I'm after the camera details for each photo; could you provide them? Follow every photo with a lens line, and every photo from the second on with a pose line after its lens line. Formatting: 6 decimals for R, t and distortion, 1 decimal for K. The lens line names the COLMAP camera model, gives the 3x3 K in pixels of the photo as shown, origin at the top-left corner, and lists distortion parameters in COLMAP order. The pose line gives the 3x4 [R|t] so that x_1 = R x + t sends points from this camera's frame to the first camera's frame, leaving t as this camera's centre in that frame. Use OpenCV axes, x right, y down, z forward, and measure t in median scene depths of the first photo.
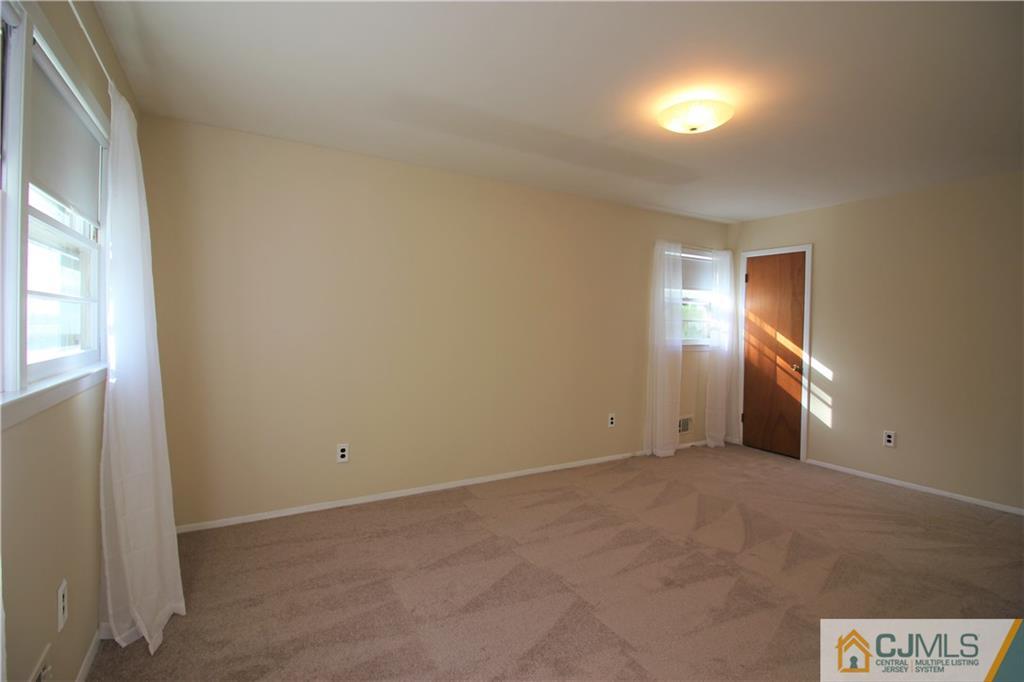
lens RADIAL K [[479.8, 0, 514.5], [0, 479.8, 336.5], [0, 0, 1]] dist [-0.003555, -0.000362]
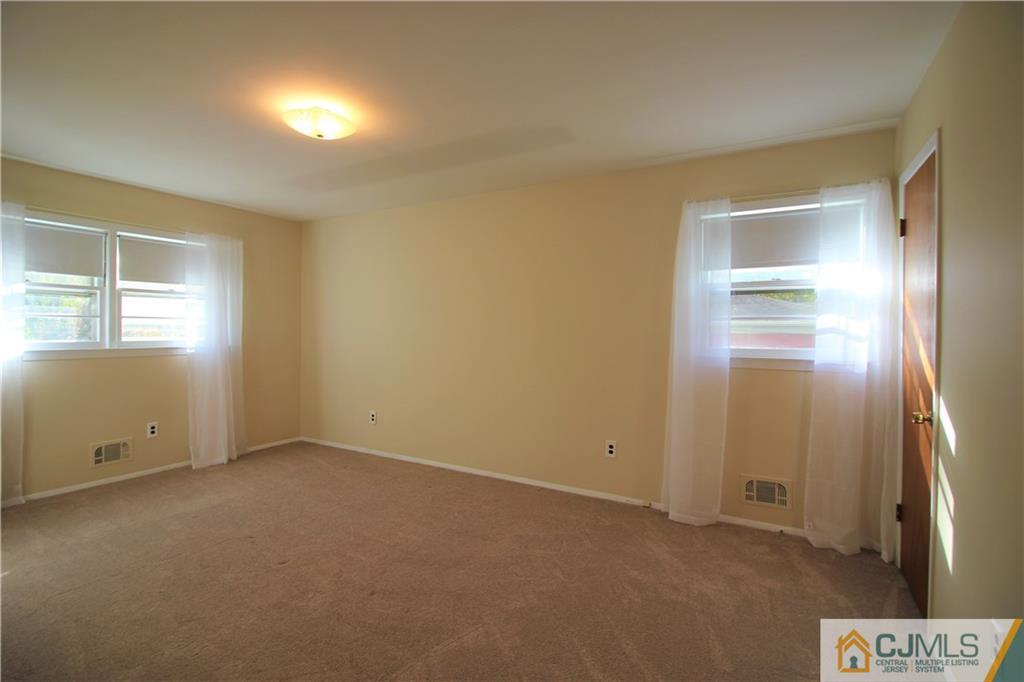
lens RADIAL K [[479.8, 0, 513.7], [0, 479.8, 335.1], [0, 0, 1]] dist [-0.003555, -0.000362]
pose [[0.502712, 0.004328, -0.864443, 0.752347], [-0.018989, 0.999801, -0.006038, -0.002546], [0.864245, 0.019451, 0.502695, 0.439449]]
